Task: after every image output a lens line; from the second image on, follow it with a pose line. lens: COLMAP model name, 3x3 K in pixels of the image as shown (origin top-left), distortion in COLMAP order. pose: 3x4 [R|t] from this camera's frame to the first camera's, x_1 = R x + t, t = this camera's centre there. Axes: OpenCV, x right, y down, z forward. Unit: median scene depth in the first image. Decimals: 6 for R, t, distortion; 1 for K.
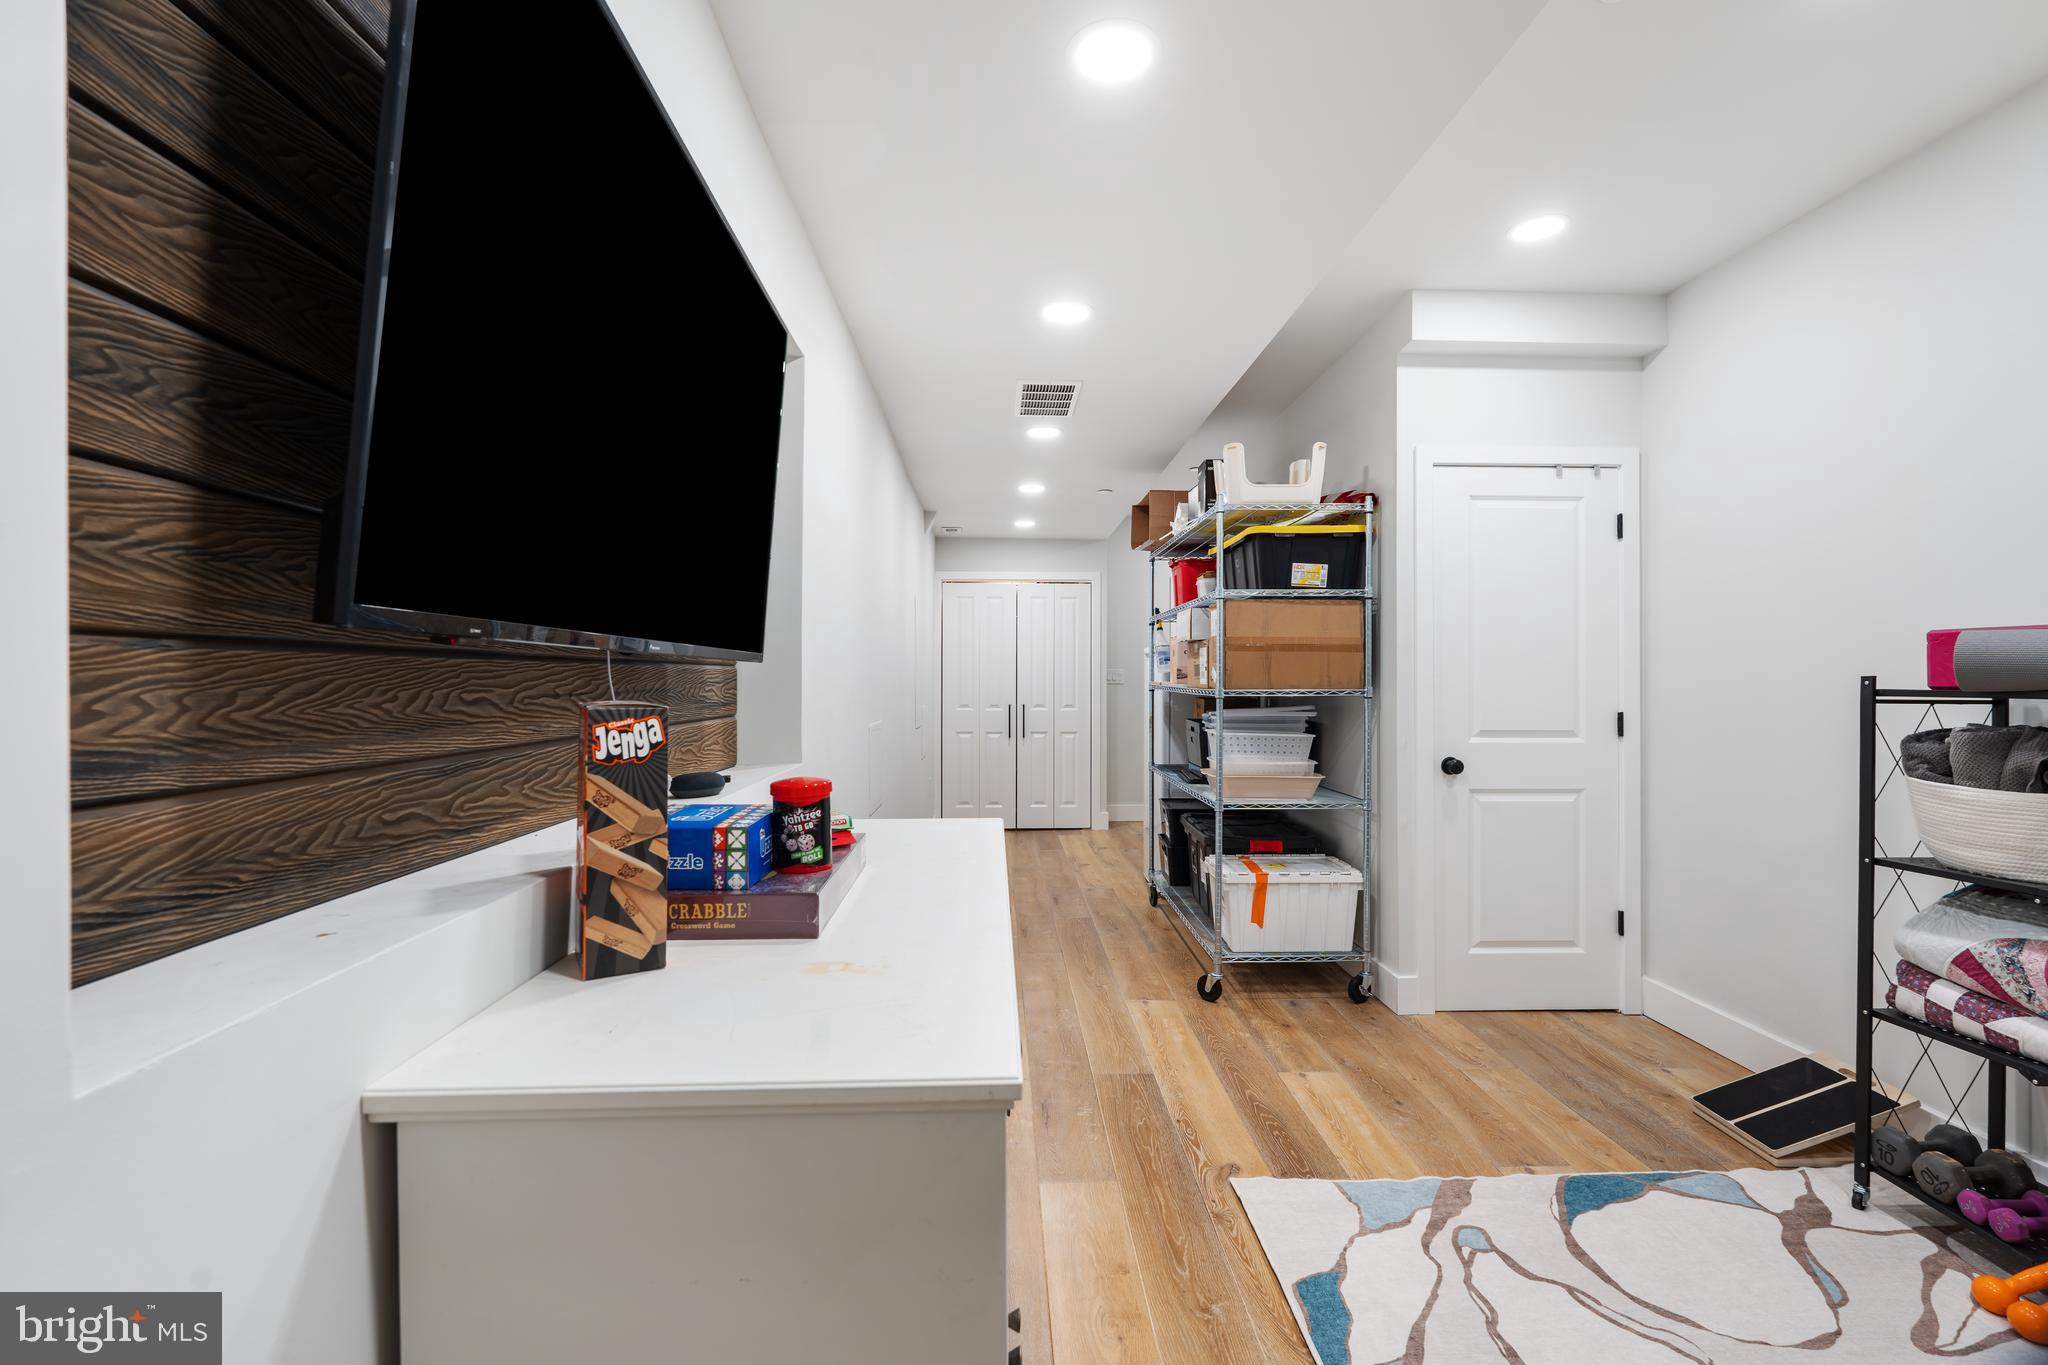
lens RADIAL K [[912.0, 0, 1021.4], [0, 912.0, 694.9], [0, 0, 1]] dist [-0.000575, -0.000021]
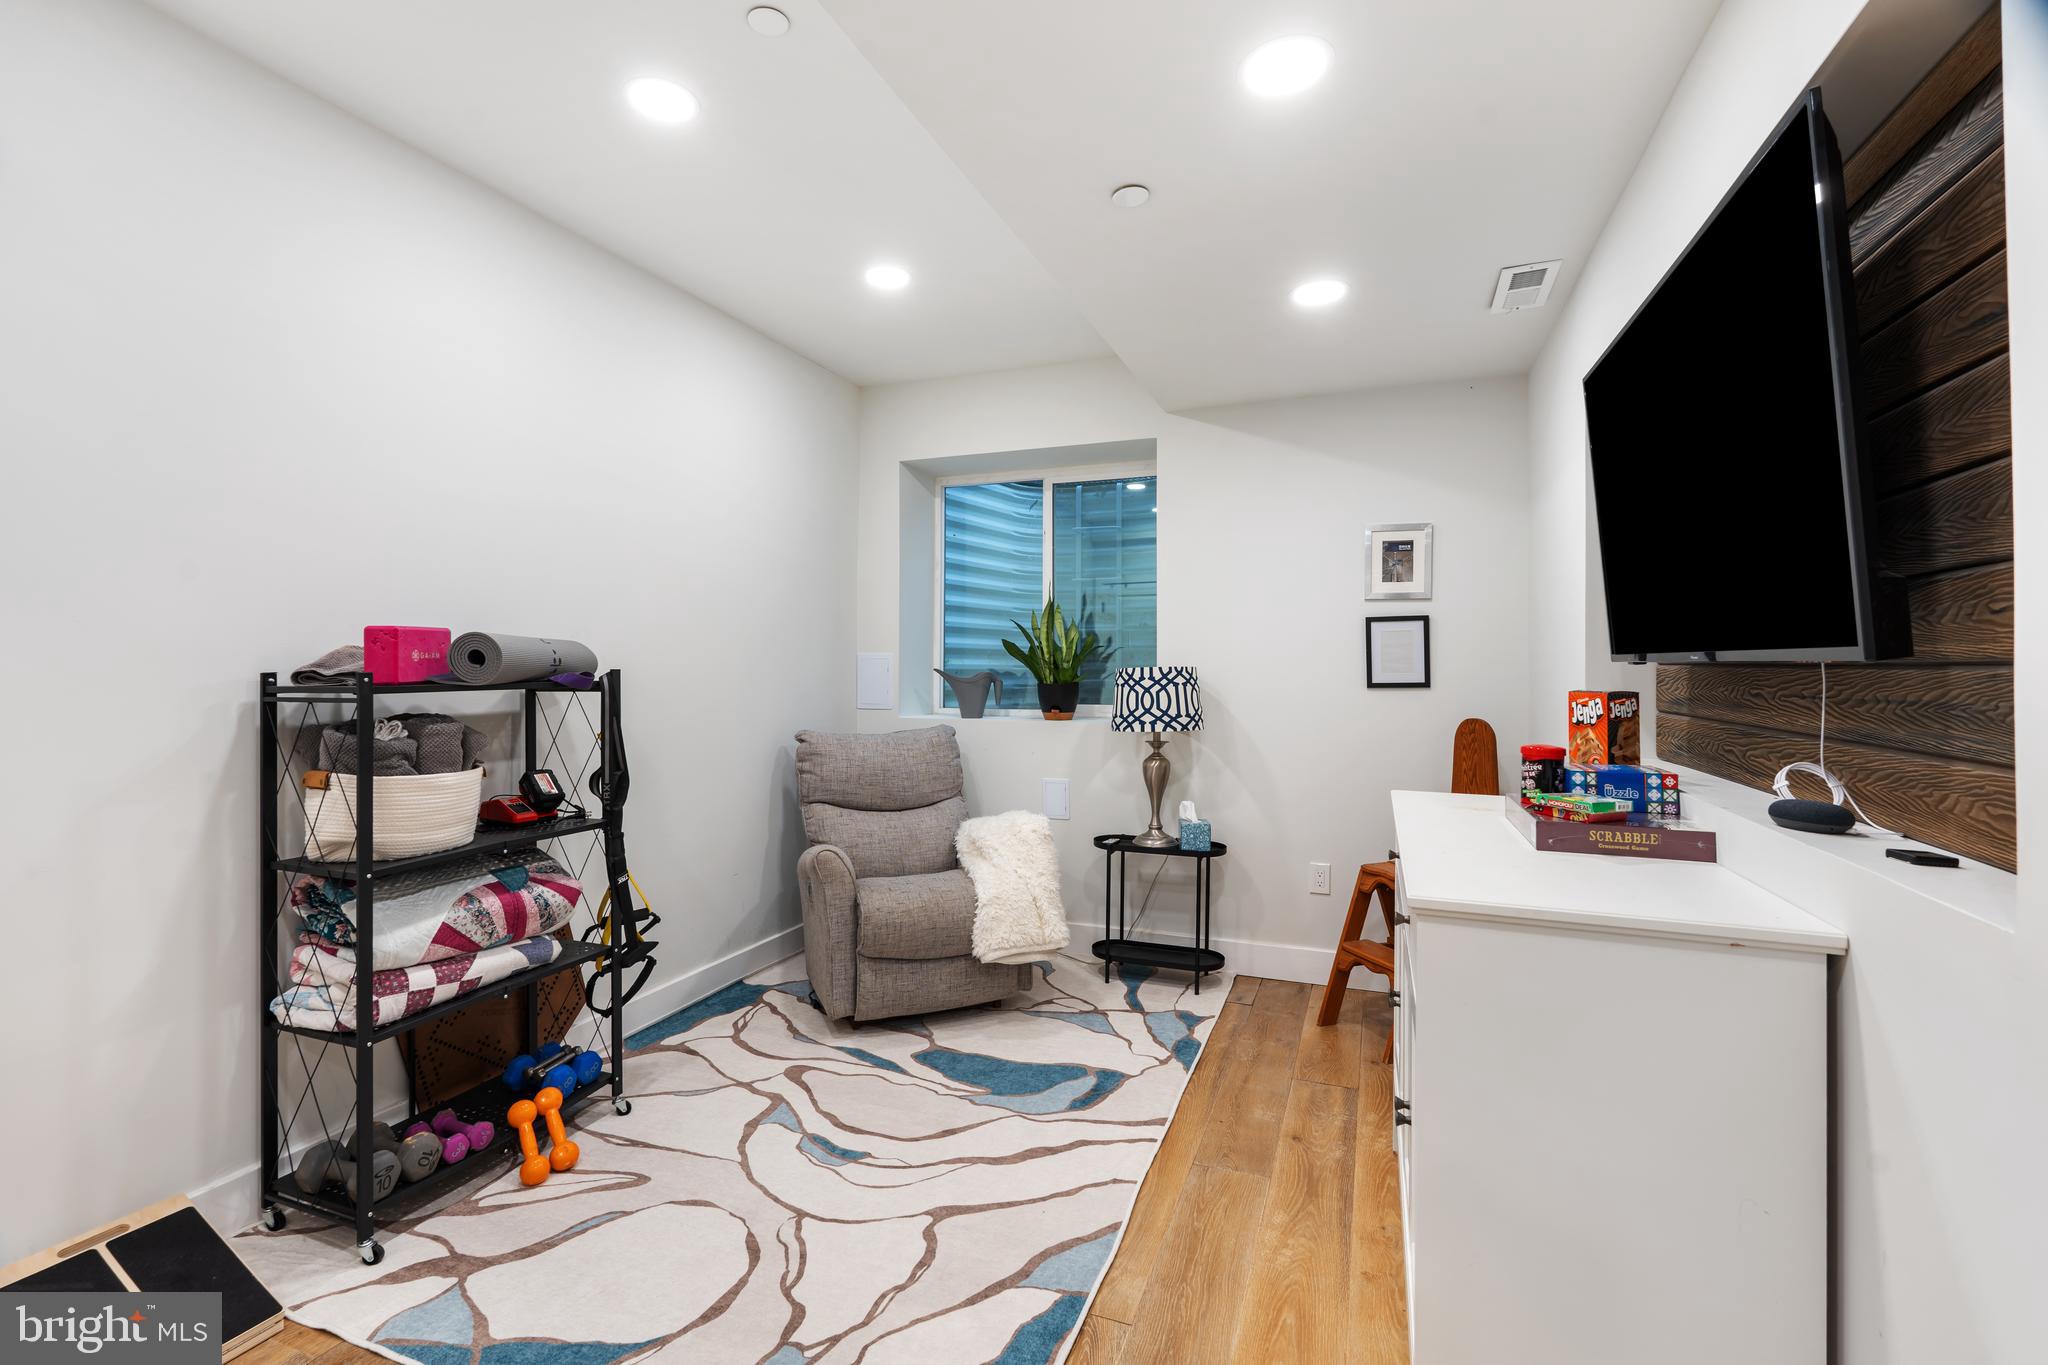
lens RADIAL K [[904.4, 0, 1024.0], [0, 904.4, 682.5], [0, 0, 1]] dist [0.002483, 0.000371]
pose [[-0.921846, -0.014505, 0.387286, -0.011597], [-0.000516, 0.999344, 0.036199, -0.046228], [-0.387557, 0.033170, -0.921249, 1.739789]]
